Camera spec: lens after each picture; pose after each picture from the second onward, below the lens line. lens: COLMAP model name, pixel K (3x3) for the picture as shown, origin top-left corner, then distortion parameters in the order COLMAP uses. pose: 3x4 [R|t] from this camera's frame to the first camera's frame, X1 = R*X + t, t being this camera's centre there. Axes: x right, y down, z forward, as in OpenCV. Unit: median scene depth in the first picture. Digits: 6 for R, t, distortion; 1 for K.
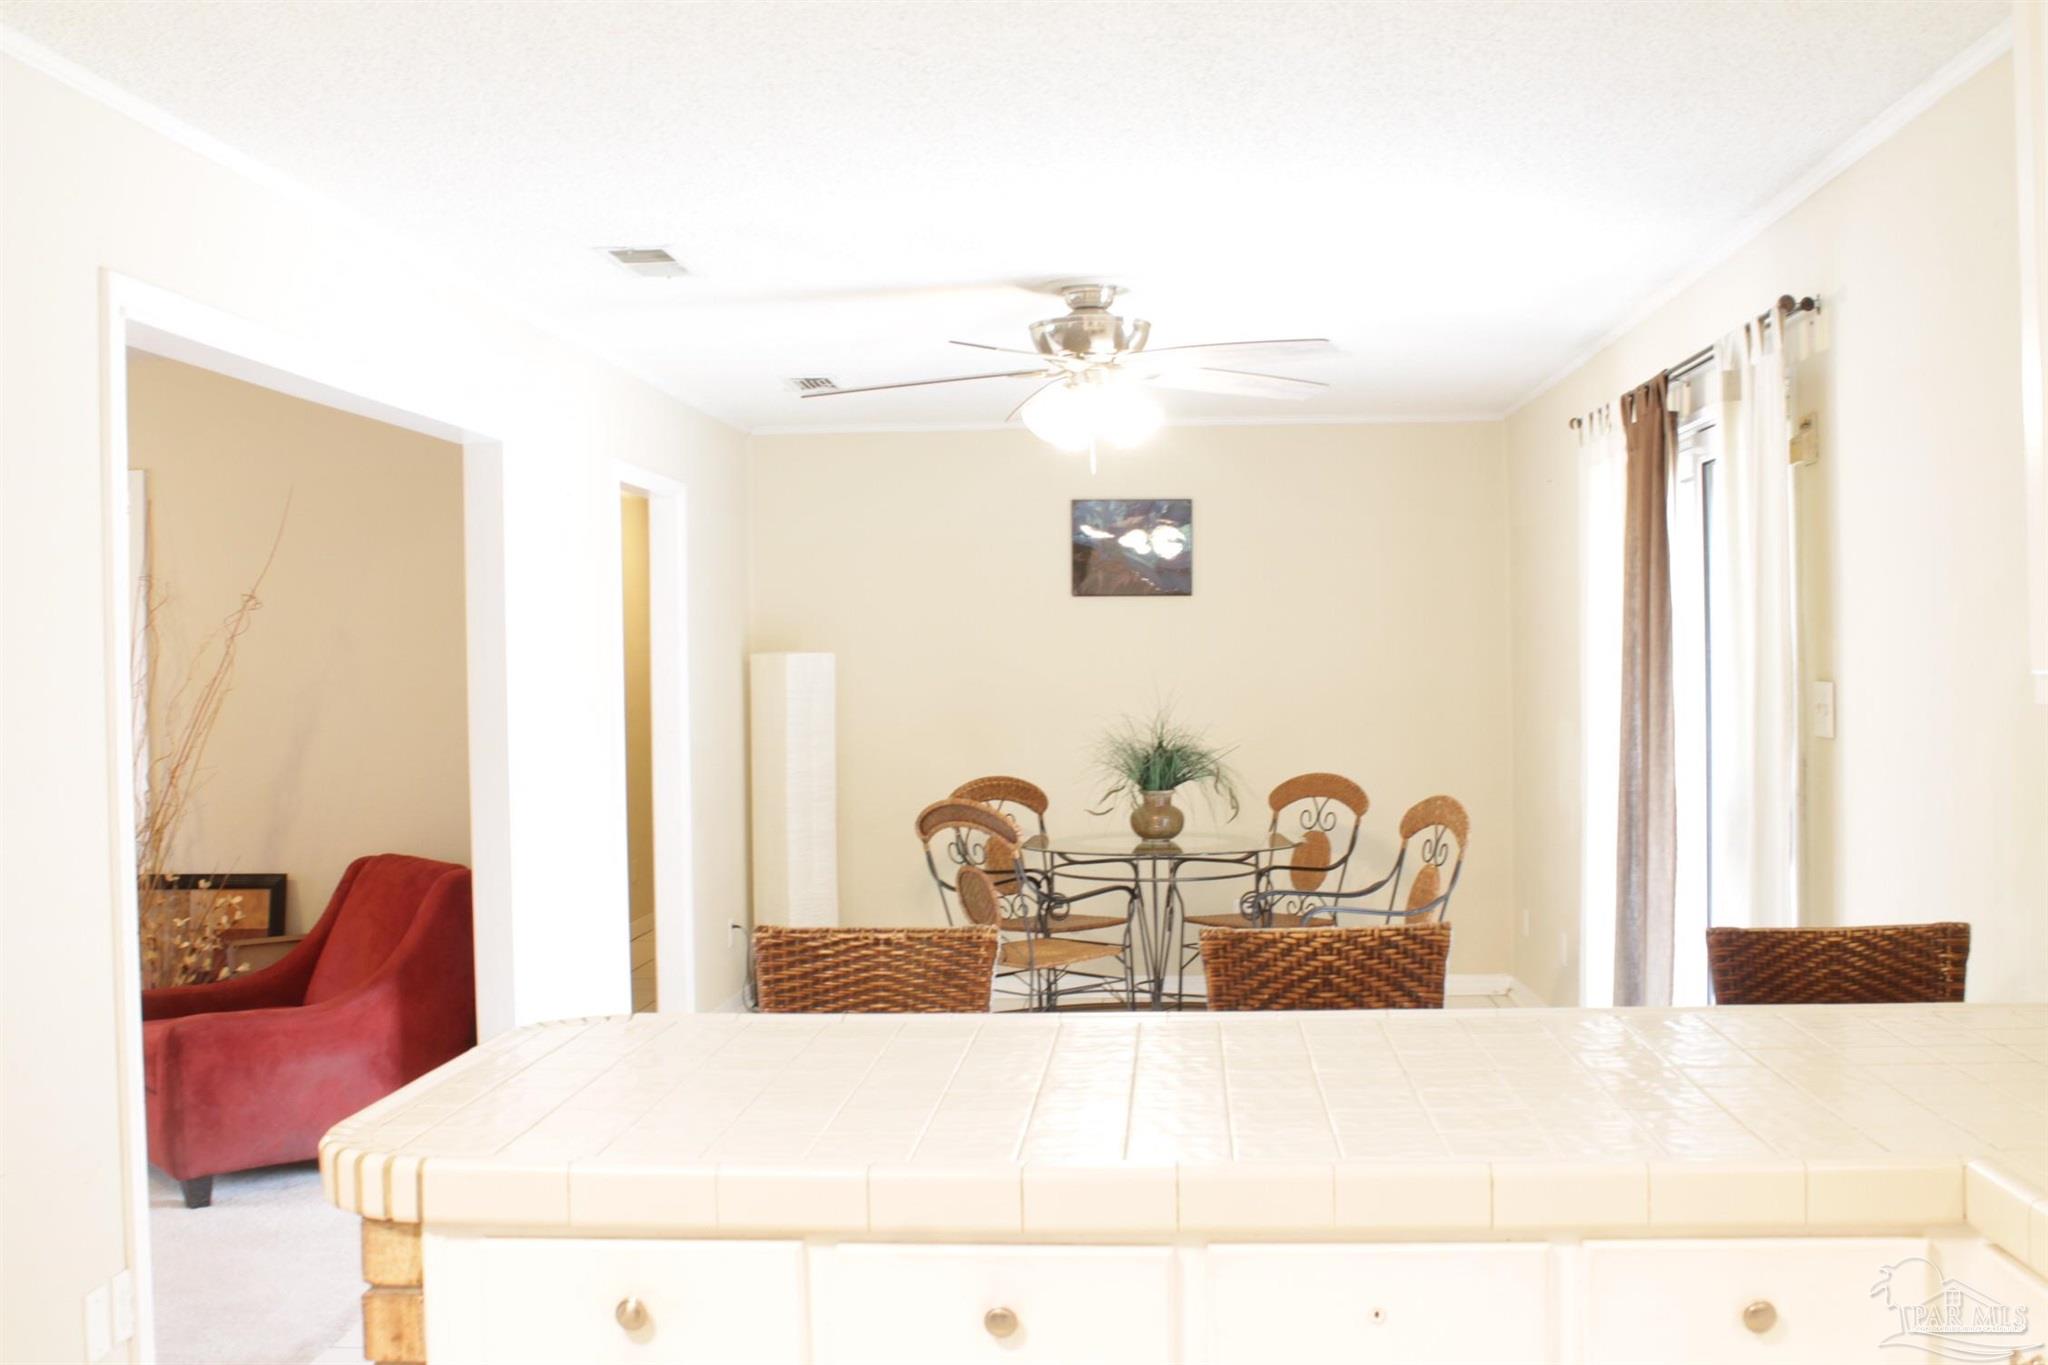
lens RADIAL K [[2087.4, 0, 1036.8], [0, 2087.4, 677.4], [0, 0, 1]] dist [-0.137946, 0.155311]
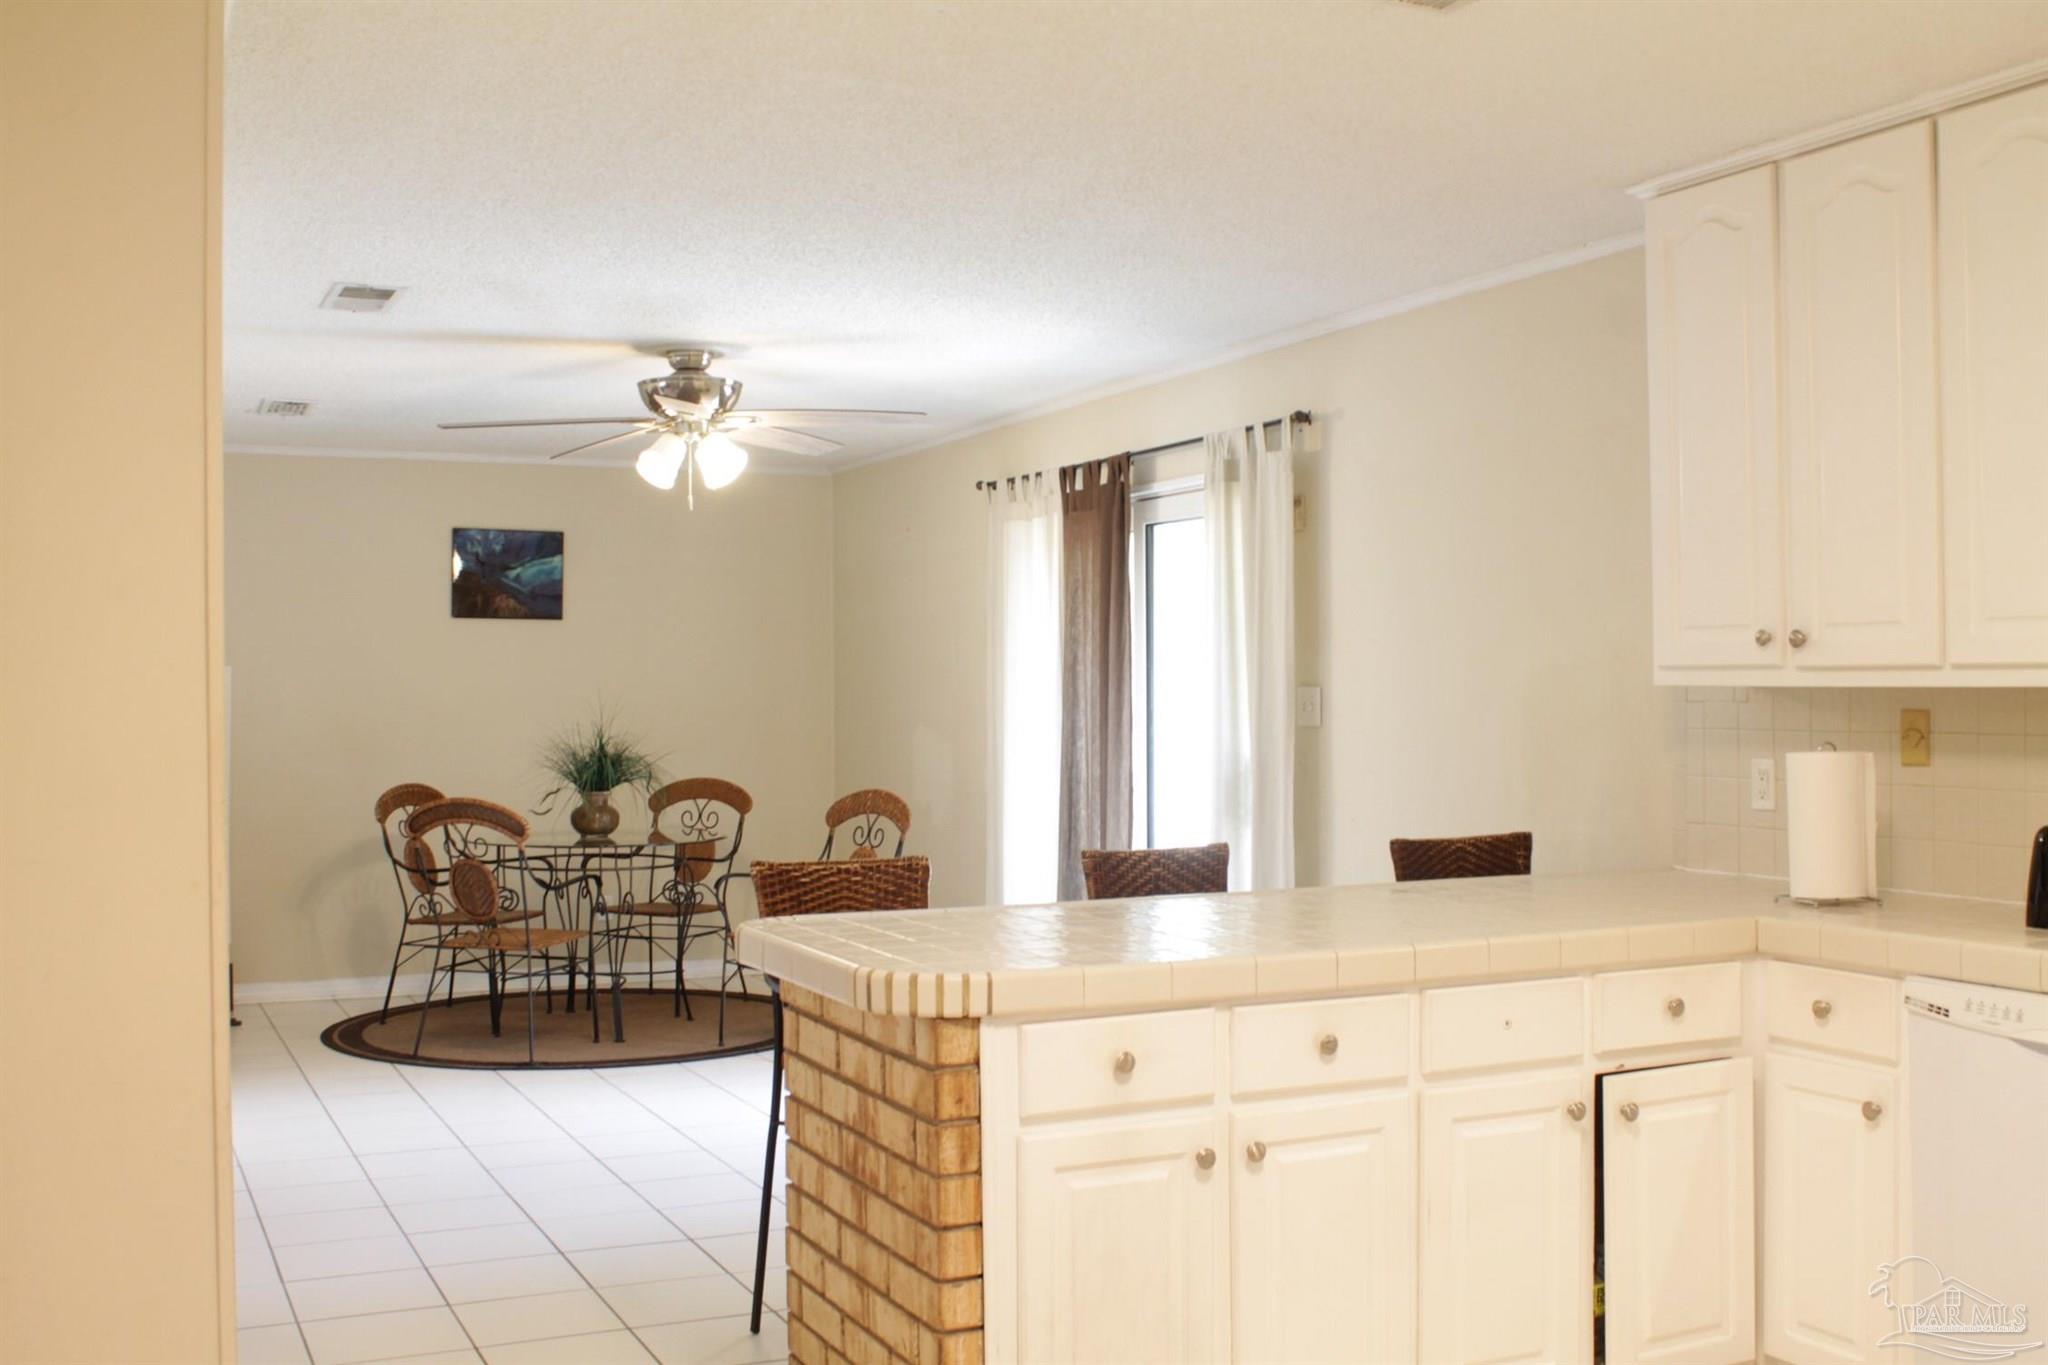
lens RADIAL K [[2087.4, 0, 1036.8], [0, 2087.4, 677.4], [0, 0, 1]] dist [-0.137946, 0.155311]
pose [[0.874302, 0.012695, 0.485216, -0.375838], [-0.002937, 0.999778, -0.020865, 0.021068], [-0.485373, 0.016817, 0.874146, -0.119496]]
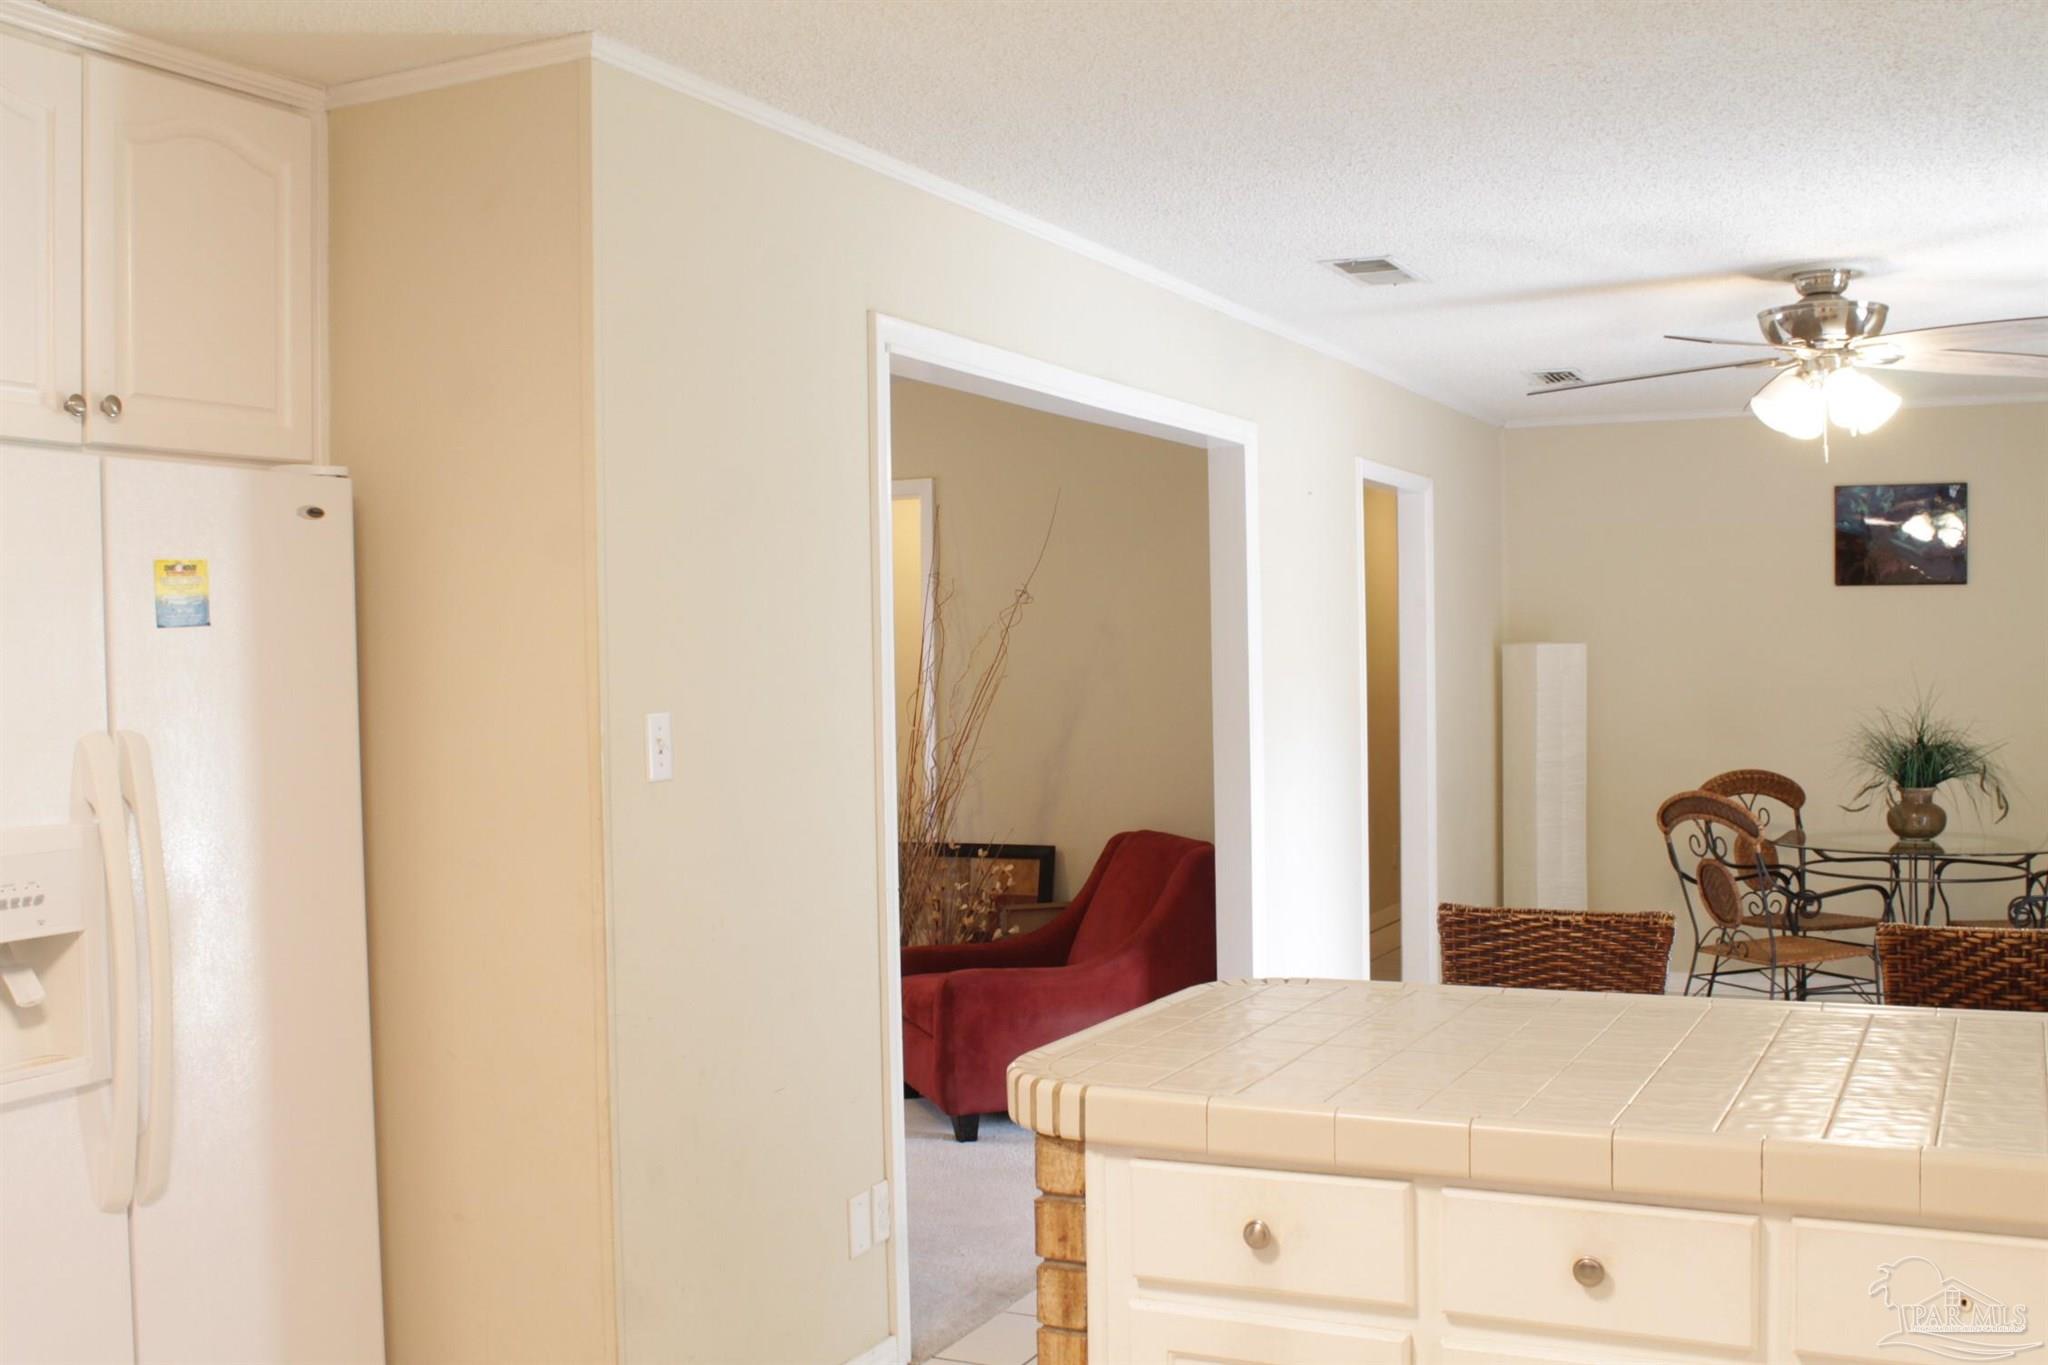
lens RADIAL K [[2087.4, 0, 1036.8], [0, 2087.4, 677.4], [0, 0, 1]] dist [-0.137946, 0.155311]
pose [[0.928939, 0.006792, -0.370171, 0.040112], [-0.004735, 0.999968, 0.006465, -0.000988], [0.370203, -0.004253, 0.928941, -0.035775]]
